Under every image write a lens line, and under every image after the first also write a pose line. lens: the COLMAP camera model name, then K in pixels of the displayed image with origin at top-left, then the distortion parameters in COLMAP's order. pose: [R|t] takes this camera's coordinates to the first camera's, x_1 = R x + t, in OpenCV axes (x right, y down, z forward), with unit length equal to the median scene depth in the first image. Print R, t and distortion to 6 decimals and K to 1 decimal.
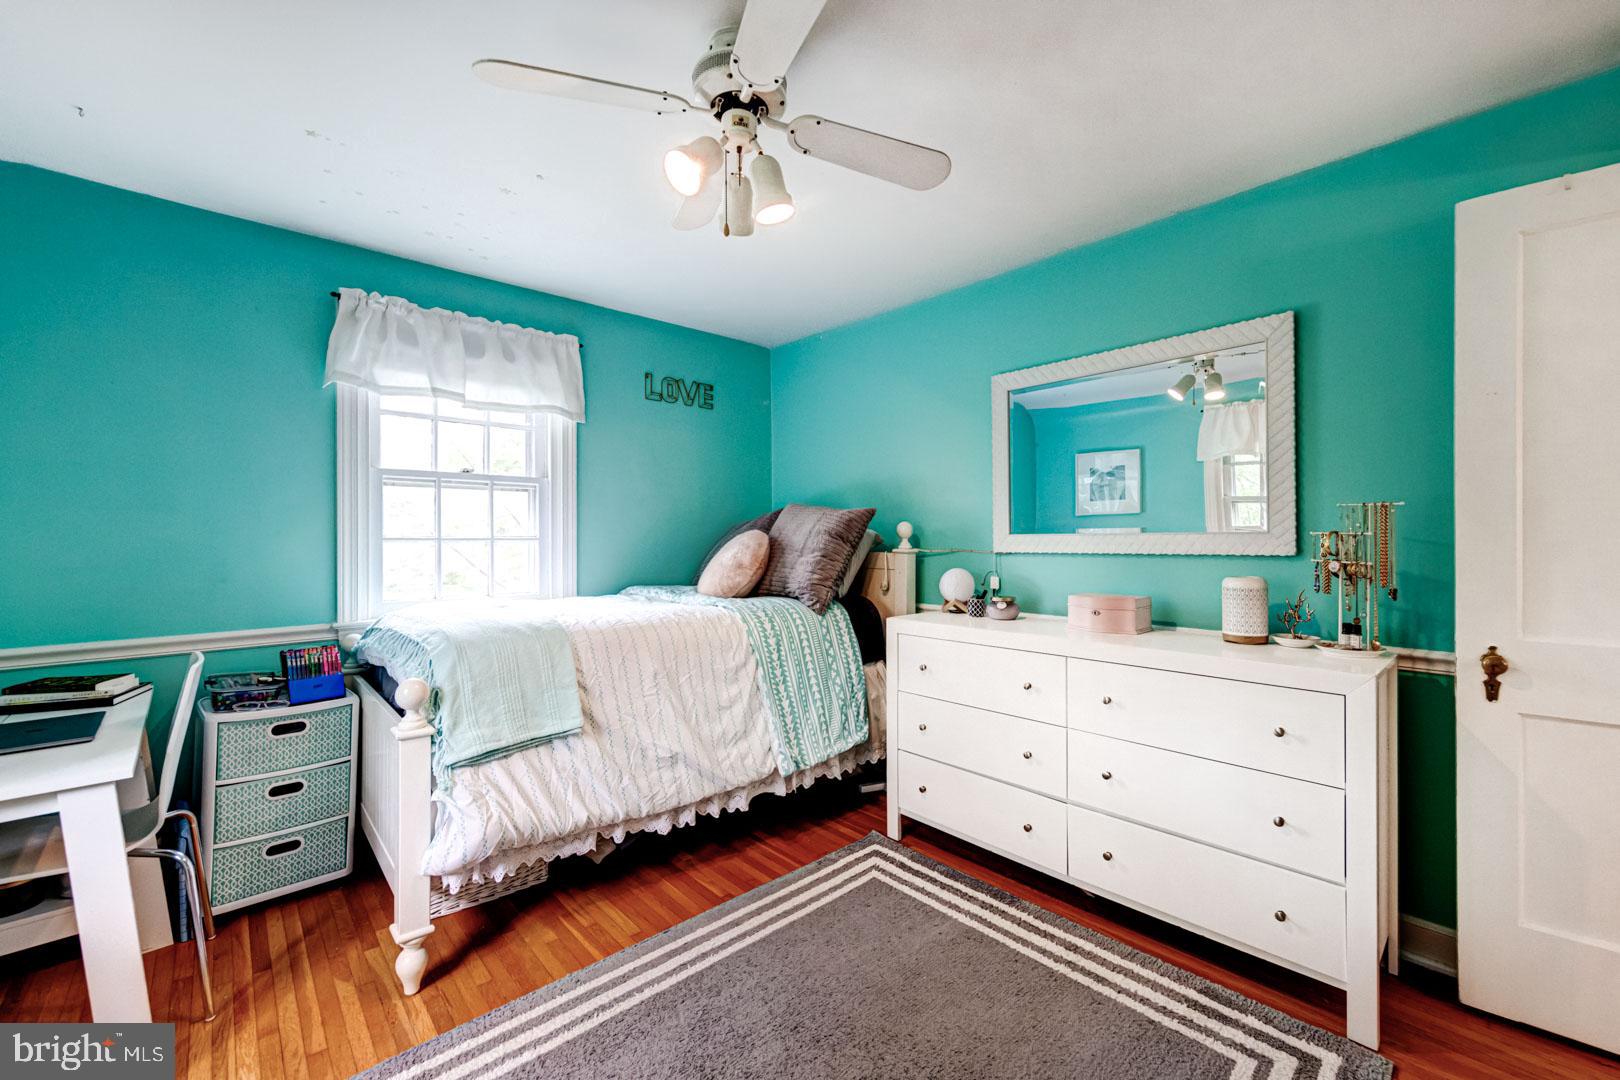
lens RADIAL K [[654.0, 0, 813.1], [0, 654.0, 538.8], [0, 0, 1]] dist [-0.001791, -0.000204]
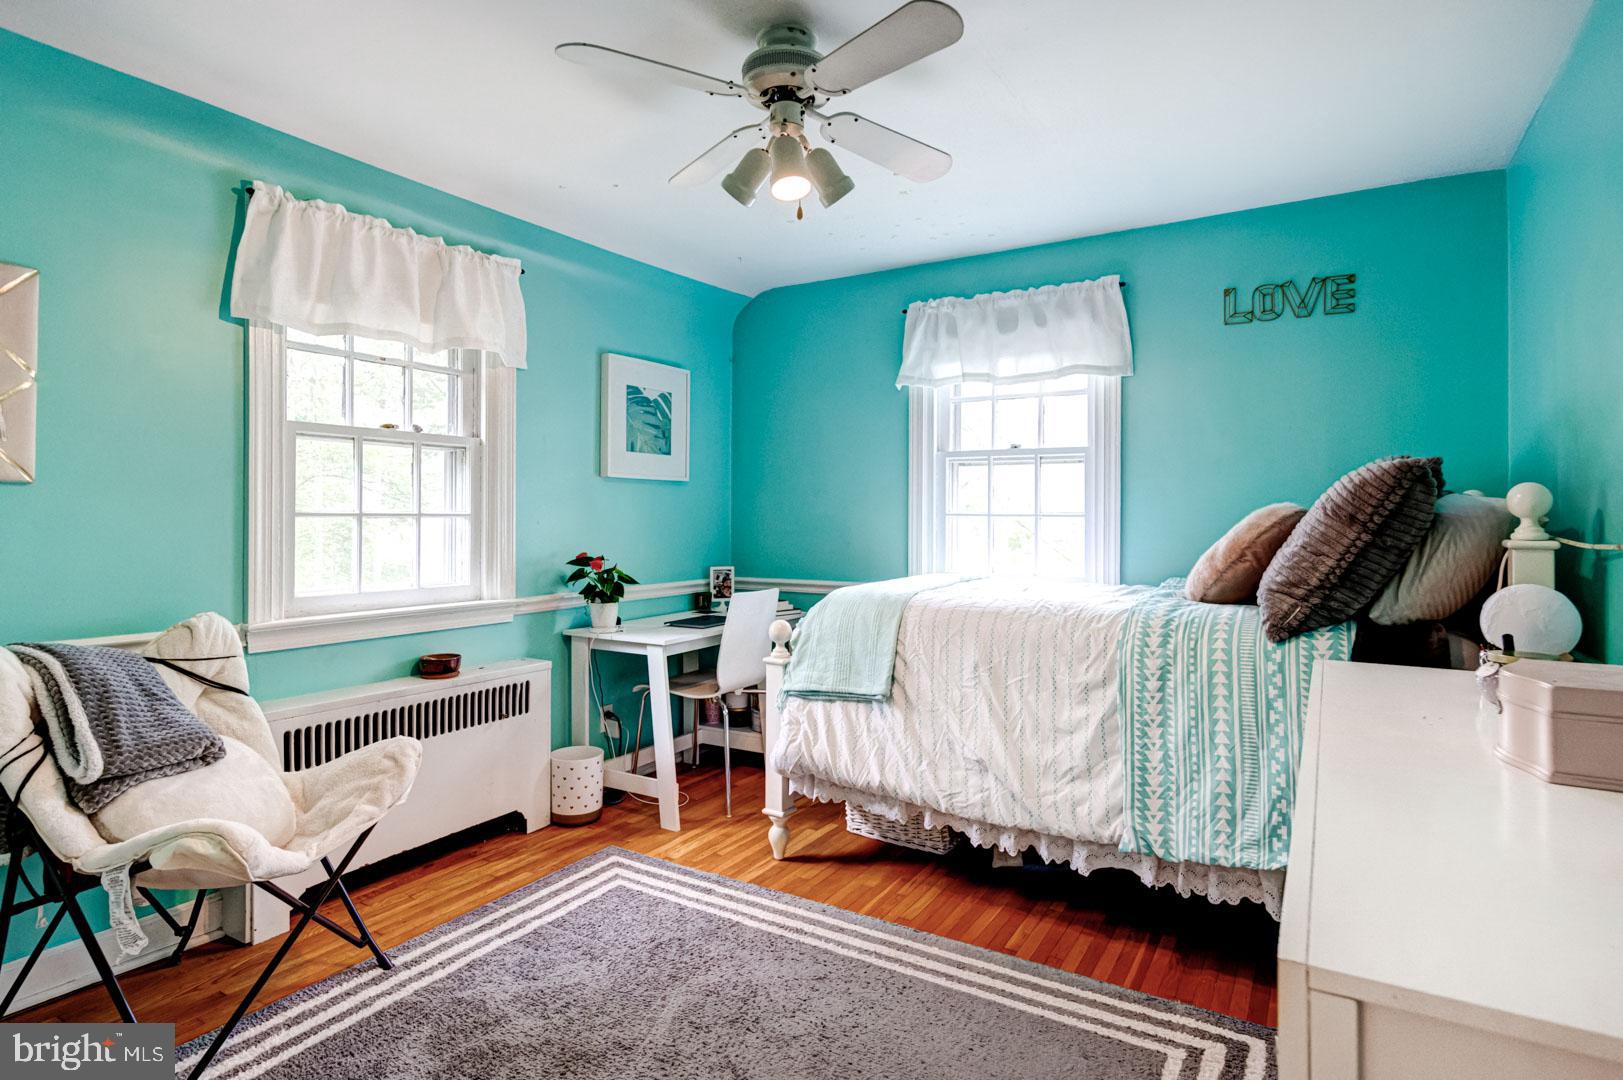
lens RADIAL K [[836.7, 0, 816.0], [0, 836.7, 522.7], [0, 0, 1]] dist [-0.001573, 0.000401]
pose [[0.280901, 0.010915, -0.959675, 0.716357], [-0.007783, 0.999928, 0.009094, 0.002197], [0.959705, 0.004915, 0.280965, 0.419879]]
